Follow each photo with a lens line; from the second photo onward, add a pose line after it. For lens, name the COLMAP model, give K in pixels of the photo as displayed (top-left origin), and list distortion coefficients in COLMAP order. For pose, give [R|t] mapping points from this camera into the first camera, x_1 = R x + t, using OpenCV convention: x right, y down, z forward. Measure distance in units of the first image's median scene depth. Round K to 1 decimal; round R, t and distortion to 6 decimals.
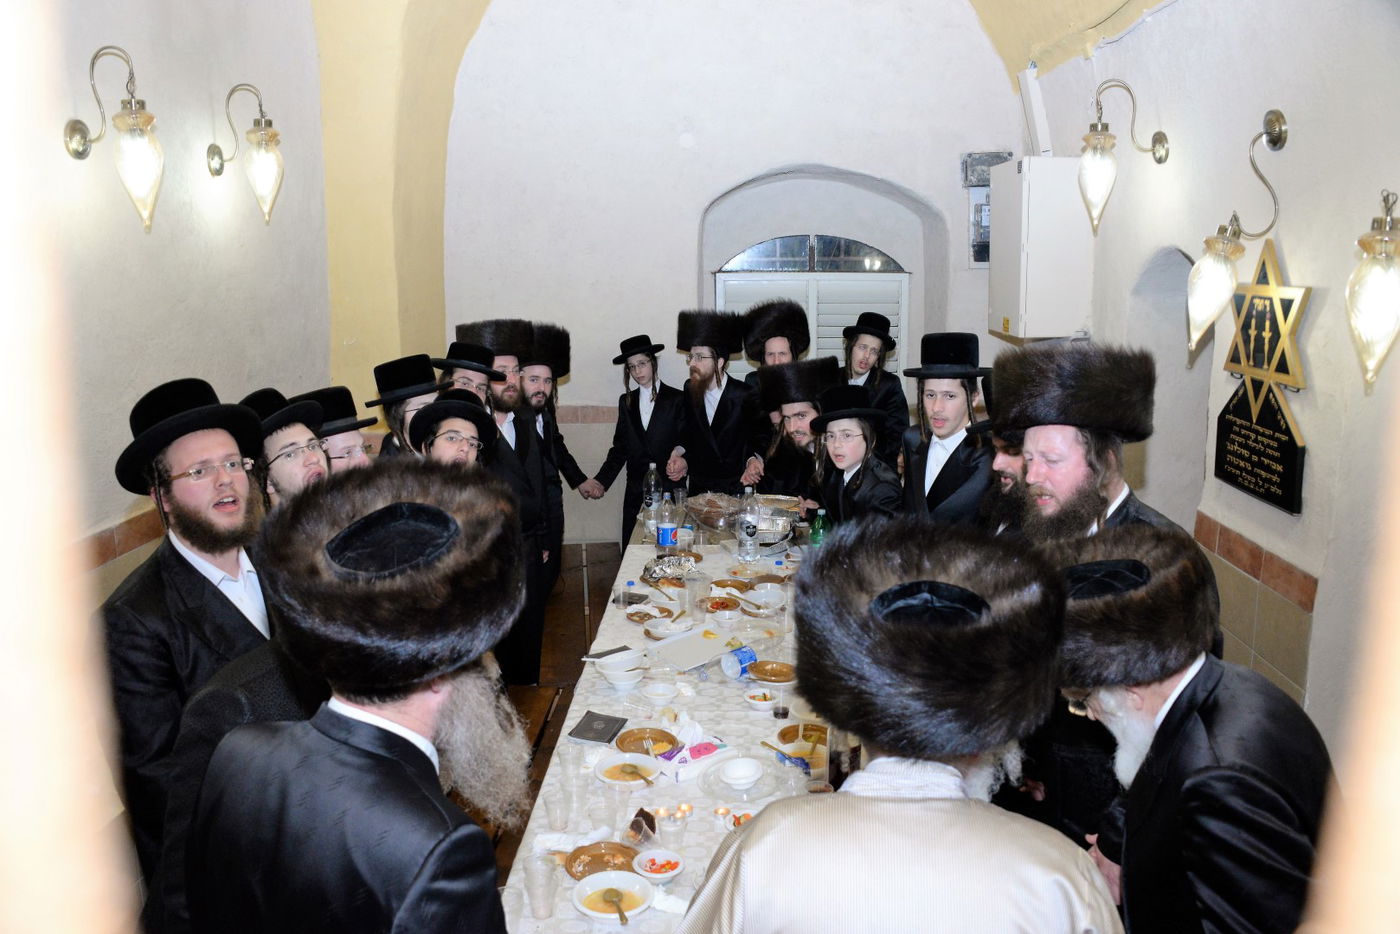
lens RADIAL K [[1138.5, 0, 700.1], [0, 1138.5, 468.8], [0, 0, 1]] dist [-0.142377, 0.074431]
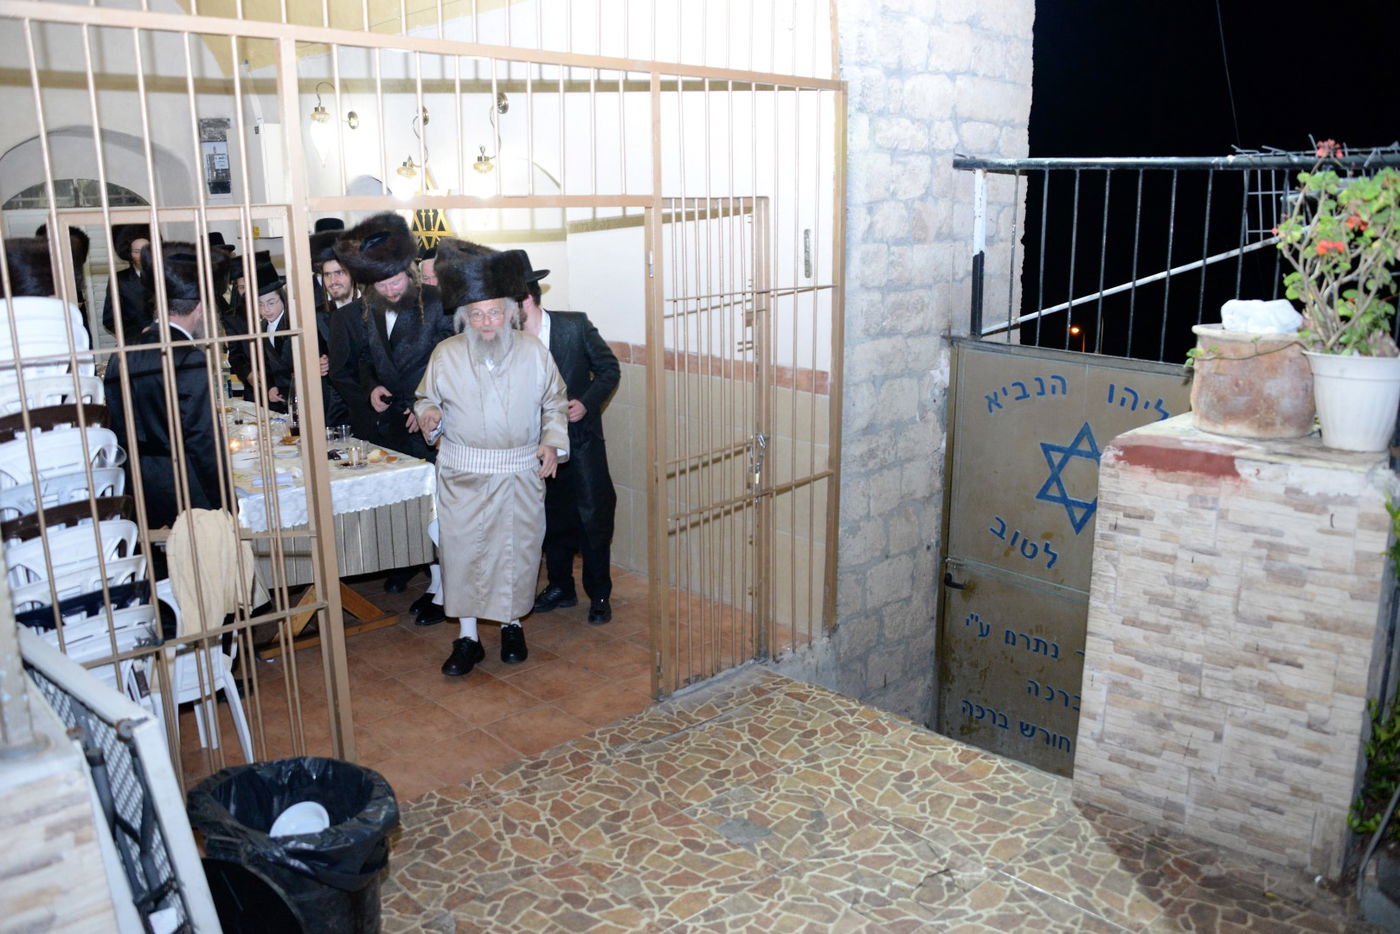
lens RADIAL K [[1138.5, 0, 701.6], [0, 1138.5, 467.1], [0, 0, 1]] dist [-0.142377, 0.074431]
pose [[0.705984, -0.171692, 0.687101, -0.649238], [0.141078, 0.984820, 0.101130, 0.202691], [-0.694034, 0.025538, 0.719489, -0.850090]]
